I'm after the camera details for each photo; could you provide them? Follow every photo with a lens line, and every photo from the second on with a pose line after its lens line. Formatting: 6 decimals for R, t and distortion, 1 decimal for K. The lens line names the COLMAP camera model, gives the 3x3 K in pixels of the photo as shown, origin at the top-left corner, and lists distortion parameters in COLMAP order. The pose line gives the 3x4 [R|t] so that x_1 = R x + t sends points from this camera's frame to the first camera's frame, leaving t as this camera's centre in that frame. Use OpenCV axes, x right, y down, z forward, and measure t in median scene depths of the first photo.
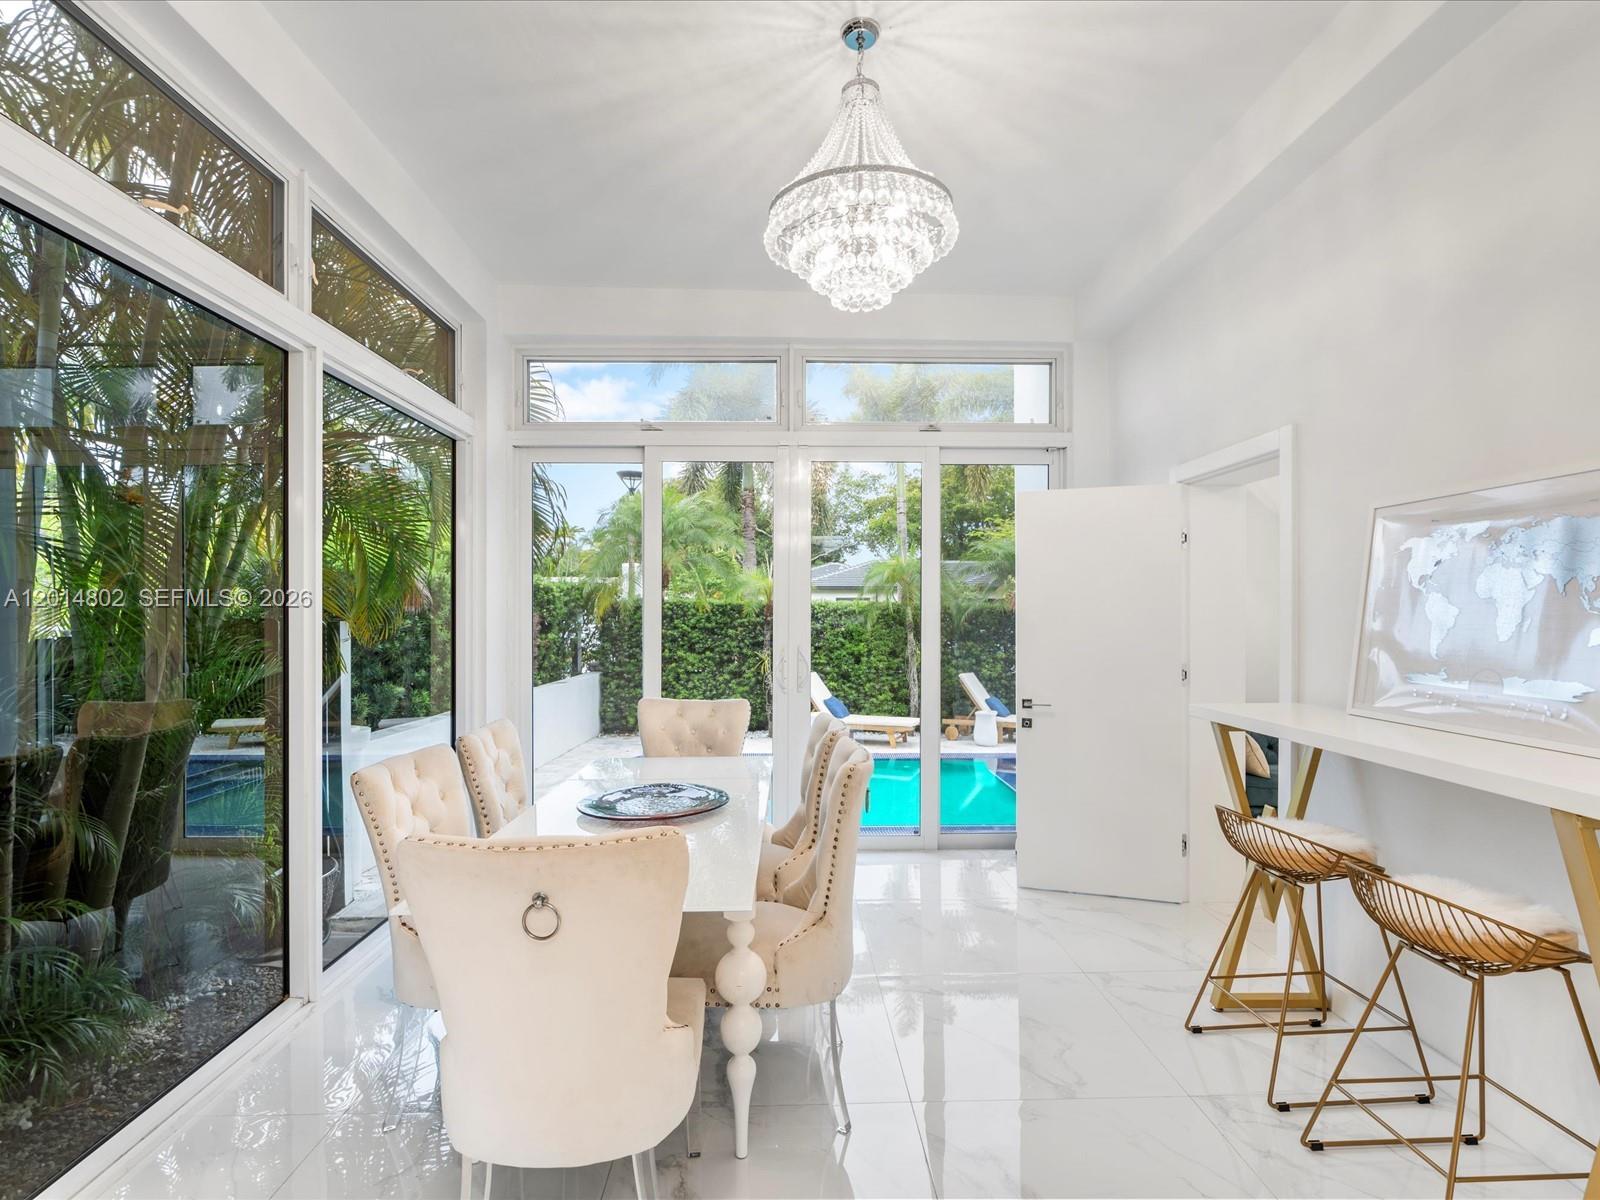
lens RADIAL K [[813.1, 0, 801.7], [0, 813.1, 605.9], [0, 0, 1]] dist [-0.003340, -0.000520]
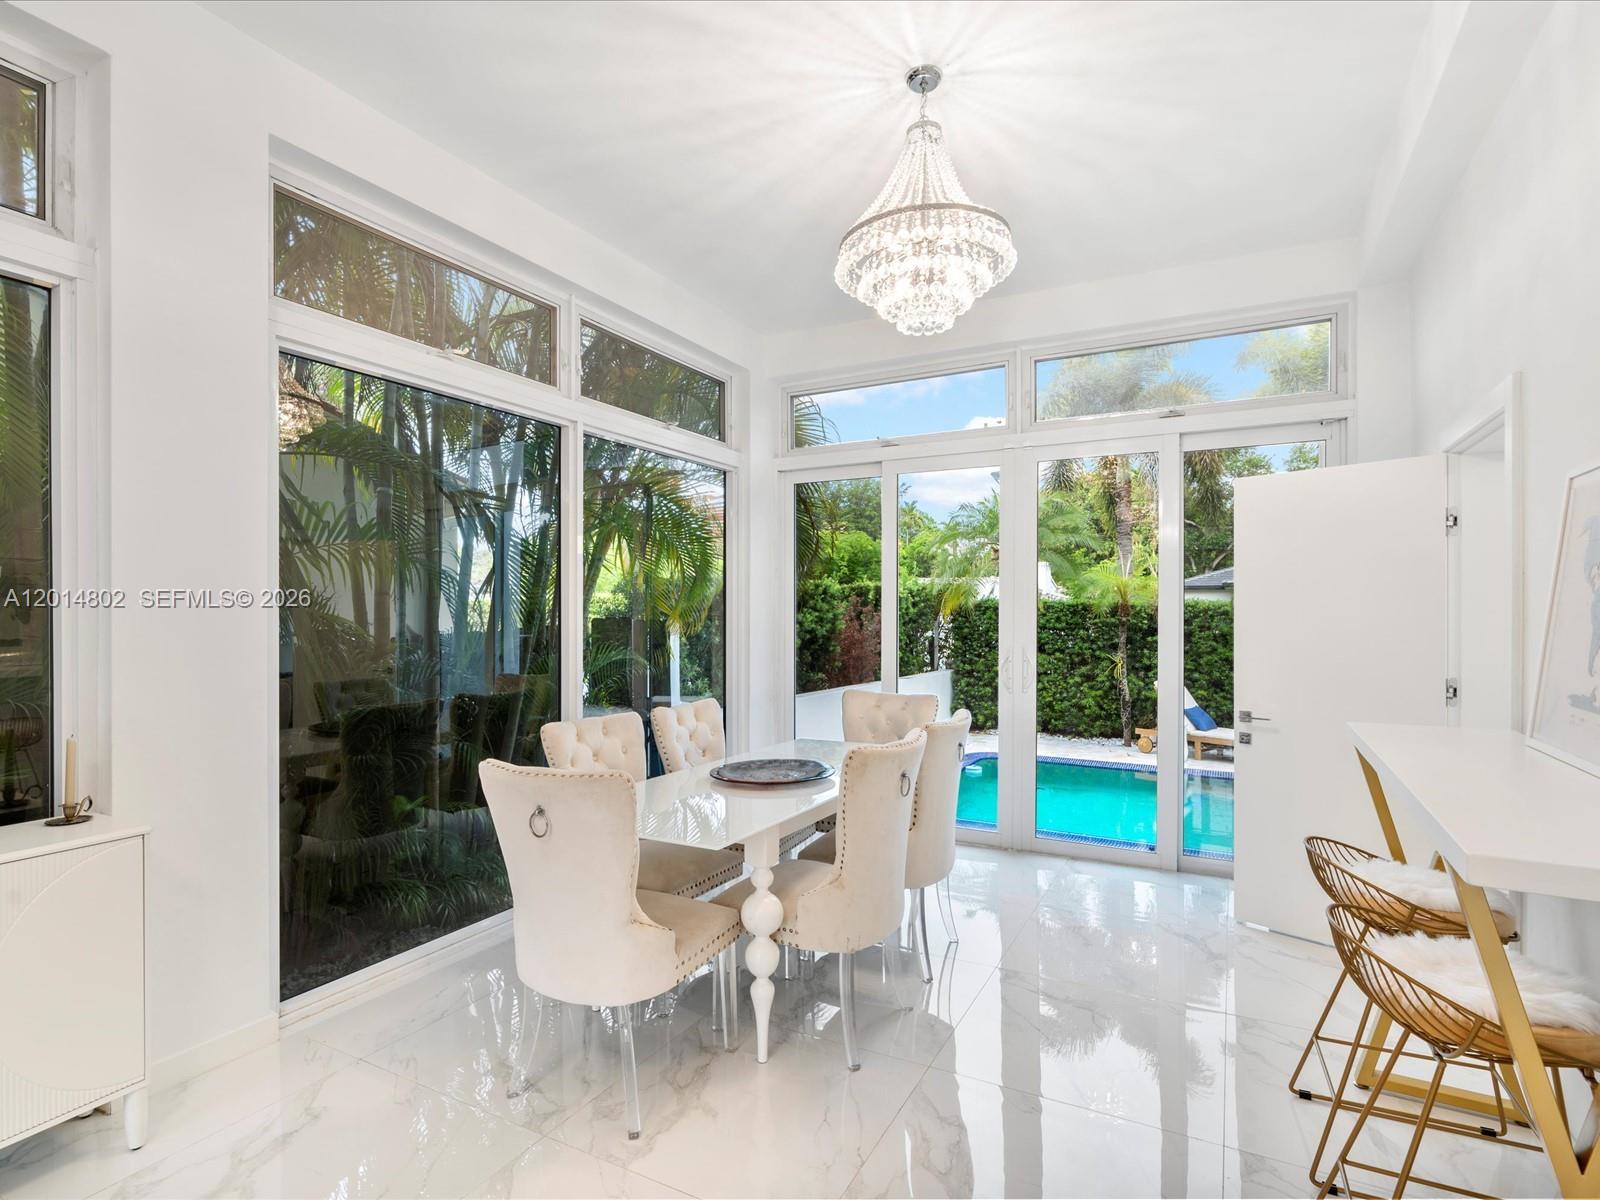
lens RADIAL K [[813.1, 0, 787.3], [0, 813.1, 605.1], [0, 0, 1]] dist [-0.003340, -0.000520]
pose [[0.870046, -0.002713, -0.492962, 0.259921], [0.002489, 0.999996, -0.001111, -0.001965], [0.492963, -0.000260, 0.870050, -0.017345]]
